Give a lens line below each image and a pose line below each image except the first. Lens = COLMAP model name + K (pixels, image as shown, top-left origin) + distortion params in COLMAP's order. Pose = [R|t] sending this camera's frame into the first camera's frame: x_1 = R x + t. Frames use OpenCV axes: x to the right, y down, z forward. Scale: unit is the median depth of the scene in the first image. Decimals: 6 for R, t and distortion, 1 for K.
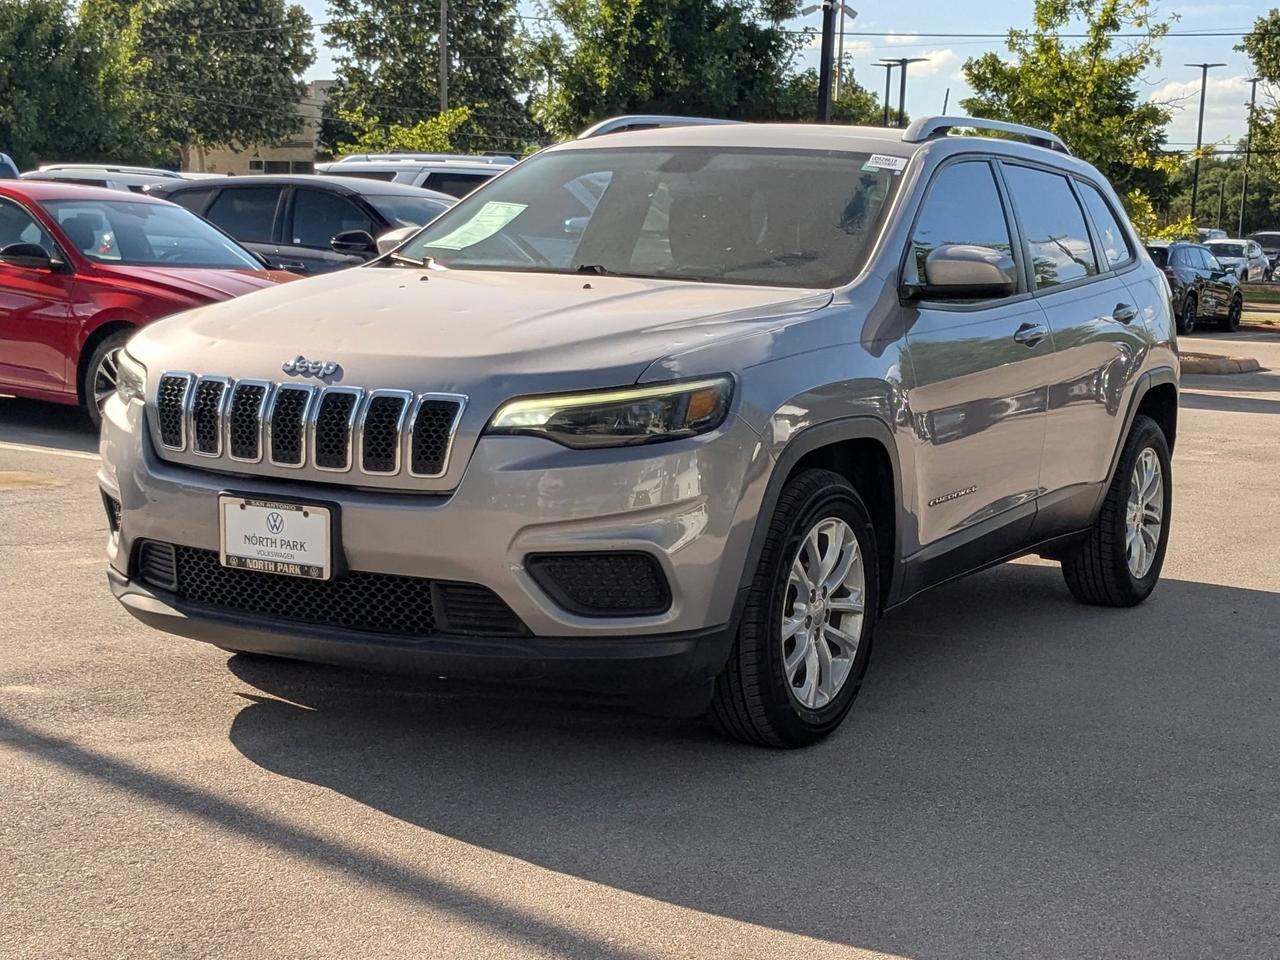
lens RADIAL K [[2092.1, 0, 644.7], [0, 2092.1, 478.1], [0, 0, 1]] dist [0.086092, 0.000000]
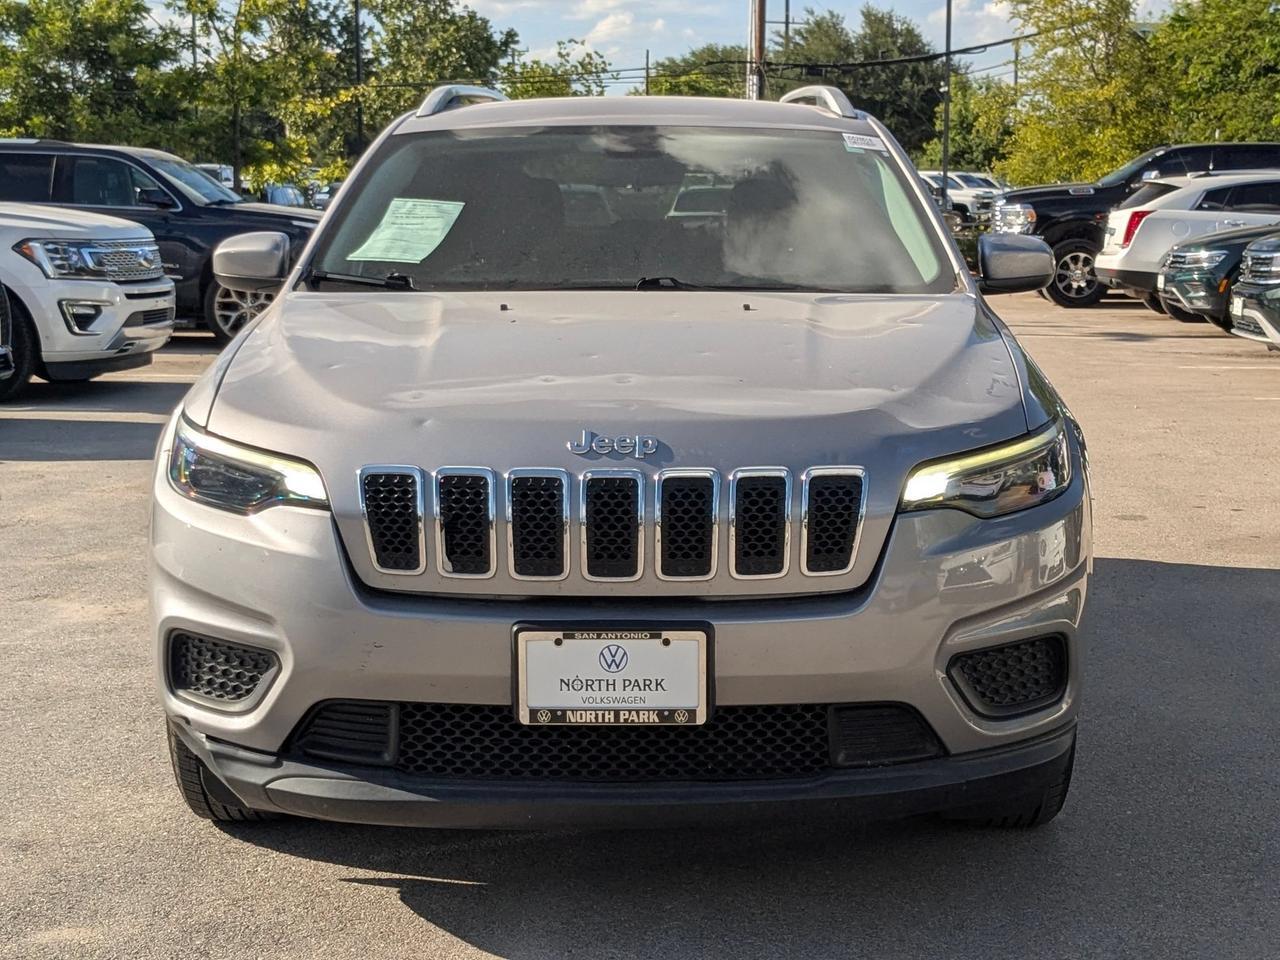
lens RADIAL K [[2092.1, 0, 633.5], [0, 2092.1, 475.6], [0, 0, 1]] dist [0.086092, 0.000000]
pose [[0.857438, -0.099401, 0.504895, -0.539555], [0.082912, 0.995033, 0.055092, -0.083825], [-0.507864, -0.005376, 0.861421, 0.353596]]
